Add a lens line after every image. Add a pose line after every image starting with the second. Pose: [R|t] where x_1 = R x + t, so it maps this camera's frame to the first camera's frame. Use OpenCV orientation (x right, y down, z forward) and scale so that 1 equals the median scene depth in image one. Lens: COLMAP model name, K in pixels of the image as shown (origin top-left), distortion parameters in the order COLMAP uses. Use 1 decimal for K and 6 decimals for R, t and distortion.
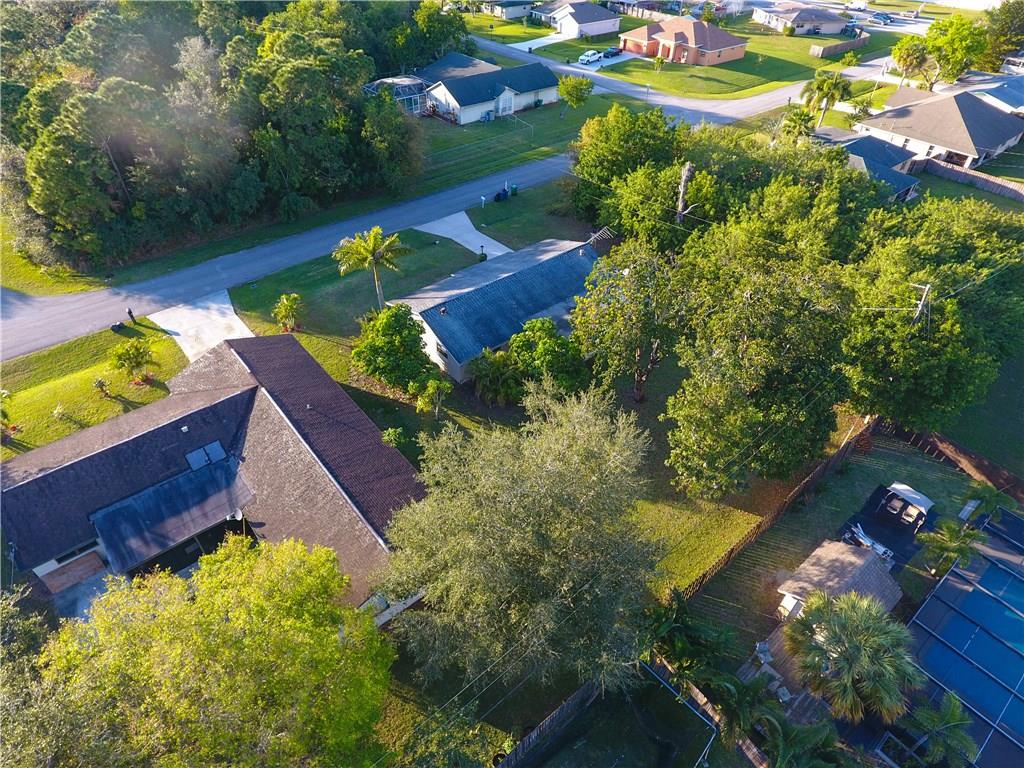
lens RADIAL K [[613.4, 0, 512.0], [0, 613.4, 384.0], [0, 0, 1]] dist [-0.004129, -0.000322]
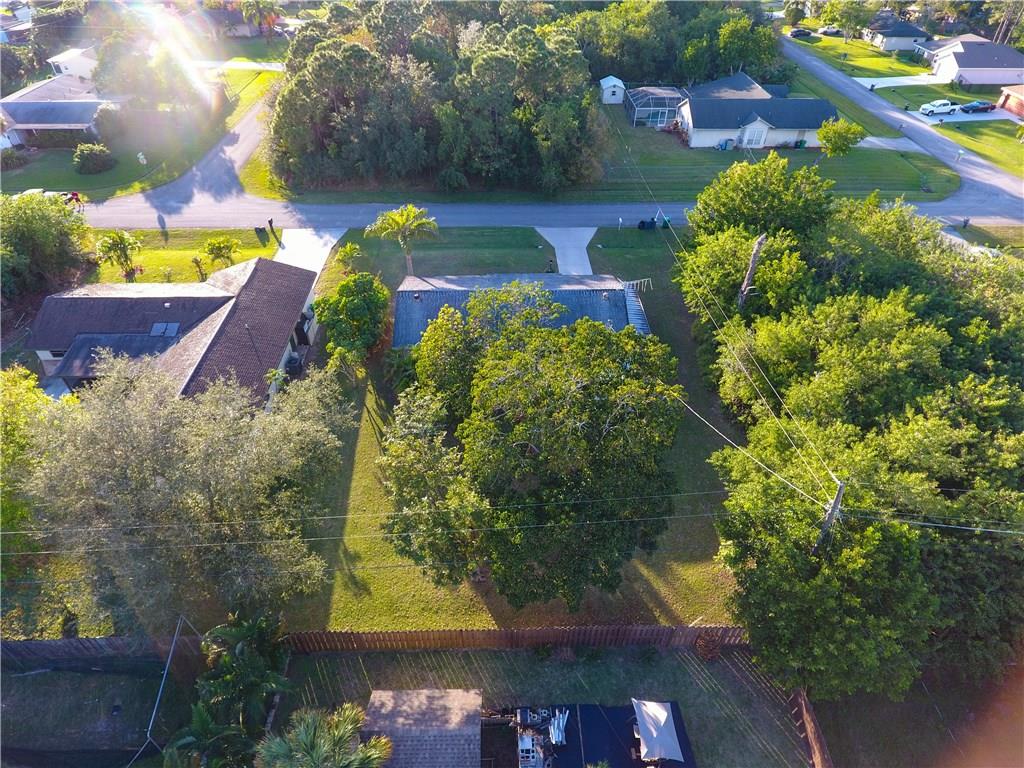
lens RADIAL K [[613.4, 0, 512.0], [0, 613.4, 384.0], [0, 0, 1]] dist [-0.004129, -0.000322]
pose [[0.782462, 0.395931, -0.480617, 0.286824], [-0.400283, 0.911045, 0.098842, -0.077207], [0.476999, 0.115042, 0.871342, 0.099833]]
